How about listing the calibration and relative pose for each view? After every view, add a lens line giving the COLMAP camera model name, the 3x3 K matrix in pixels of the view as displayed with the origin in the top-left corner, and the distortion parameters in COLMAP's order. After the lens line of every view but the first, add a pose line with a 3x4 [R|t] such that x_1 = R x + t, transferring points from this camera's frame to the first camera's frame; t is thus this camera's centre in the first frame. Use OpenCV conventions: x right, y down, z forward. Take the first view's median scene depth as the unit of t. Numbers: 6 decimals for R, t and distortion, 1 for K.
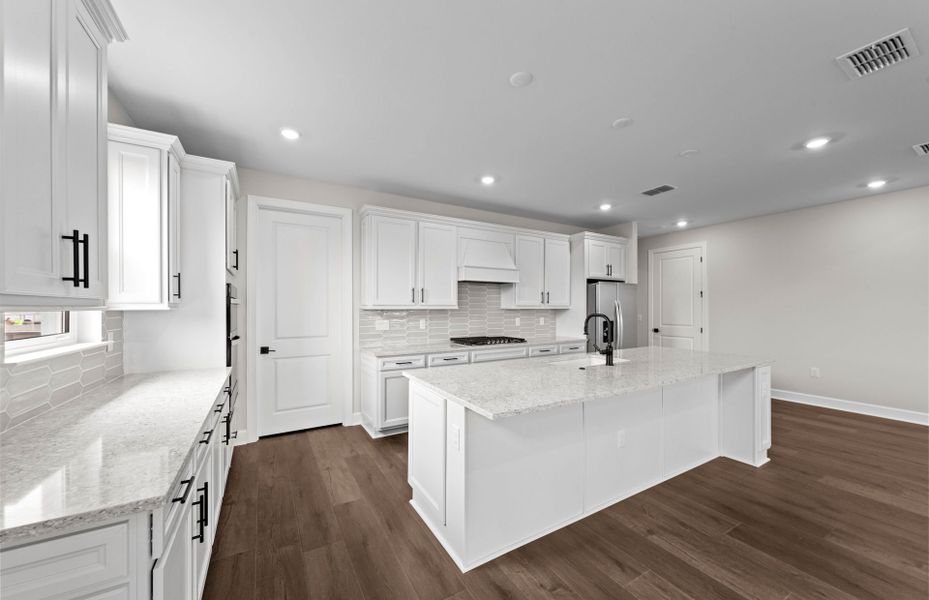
lens RADIAL K [[330.4, 0, 459.8], [0, 330.4, 307.0], [0, 0, 1]] dist [0.001954, 0.000522]
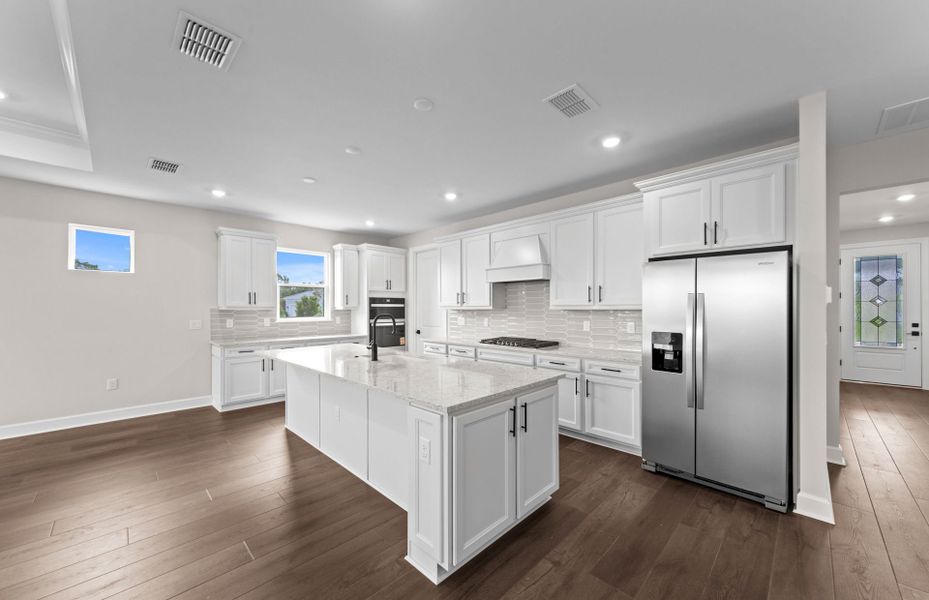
lens RADIAL K [[330.4, 0, 459.9], [0, 330.4, 302.8], [0, 0, 1]] dist [0.001954, 0.000522]
pose [[0.287373, -0.016448, -0.957677, 0.898711], [0.003214, 0.999863, -0.016208, 0.002228], [0.957813, 0.001580, 0.287387, 0.534121]]
